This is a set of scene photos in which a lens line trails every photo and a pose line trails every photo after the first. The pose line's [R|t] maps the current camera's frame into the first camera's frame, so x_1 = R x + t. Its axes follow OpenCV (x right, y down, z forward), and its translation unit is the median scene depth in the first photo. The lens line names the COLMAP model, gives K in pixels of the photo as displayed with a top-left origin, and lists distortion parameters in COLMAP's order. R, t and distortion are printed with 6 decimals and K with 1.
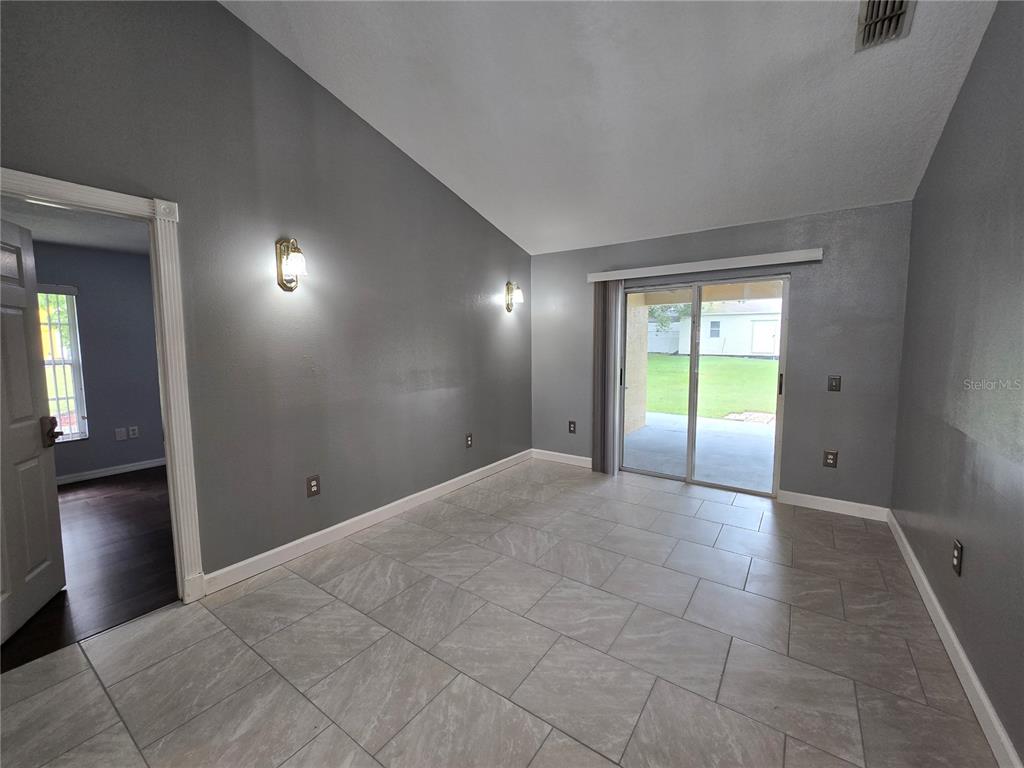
lens RADIAL K [[419.8, 0, 507.9], [0, 419.8, 378.9], [0, 0, 1]] dist [-0.002089, 0.001012]
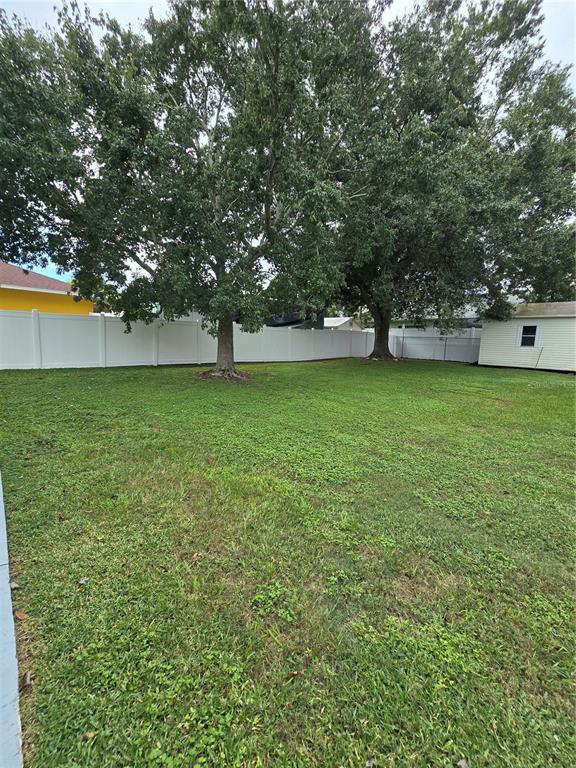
lens RADIAL K [[314.9, 0, 291.0], [0, 314.9, 381.3], [0, 0, 1]] dist [-0.002089, 0.001012]
pose [[0.980710, 0.059123, -0.186313, 0.941819], [-0.054539, 0.998072, 0.029639, -0.147093], [0.187706, -0.018906, 0.982043, 1.840225]]
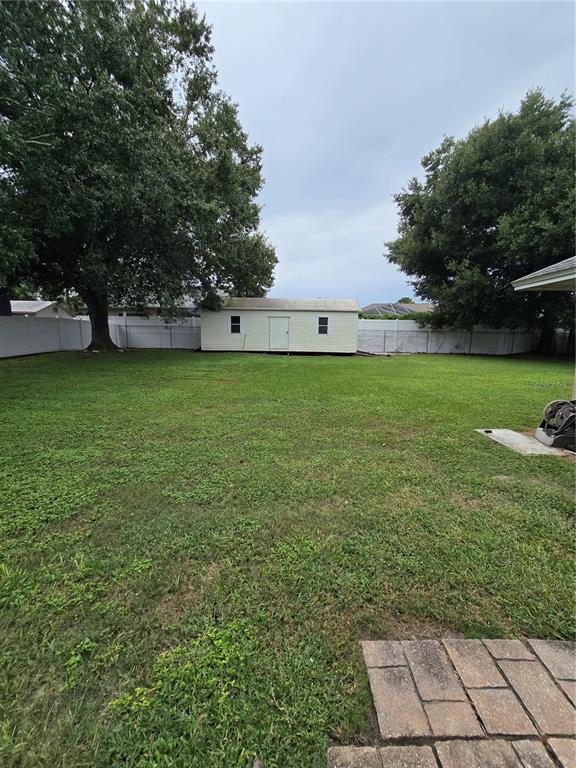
lens RADIAL K [[314.9, 0, 291.0], [0, 314.9, 381.3], [0, 0, 1]] dist [-0.002089, 0.001012]
pose [[0.812343, -0.072556, 0.578649, 0.945728], [0.045657, 0.997097, 0.060927, -0.150542], [-0.581390, -0.023074, 0.813298, 1.871873]]
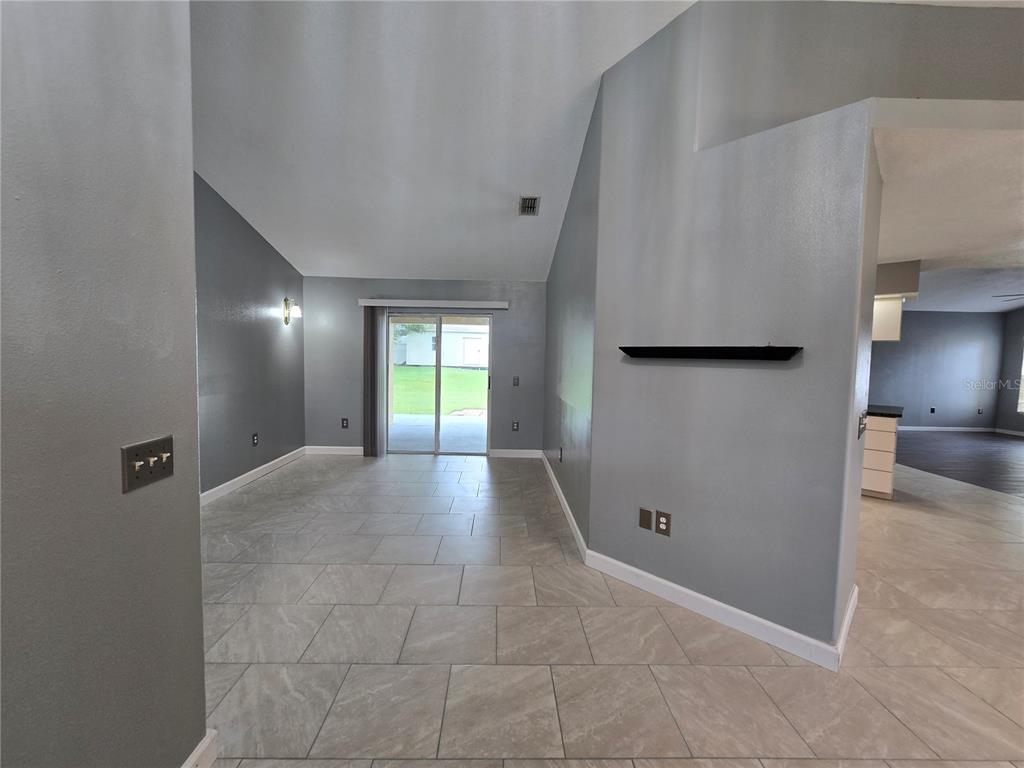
lens RADIAL K [[419.8, 0, 507.9], [0, 419.8, 378.9], [0, 0, 1]] dist [-0.002089, 0.001012]
pose [[0.804992, -0.011080, 0.593182, -0.205093], [0.026533, 0.999498, -0.017338, 0.023647], [-0.592692, 0.029696, 0.804882, -0.279231]]
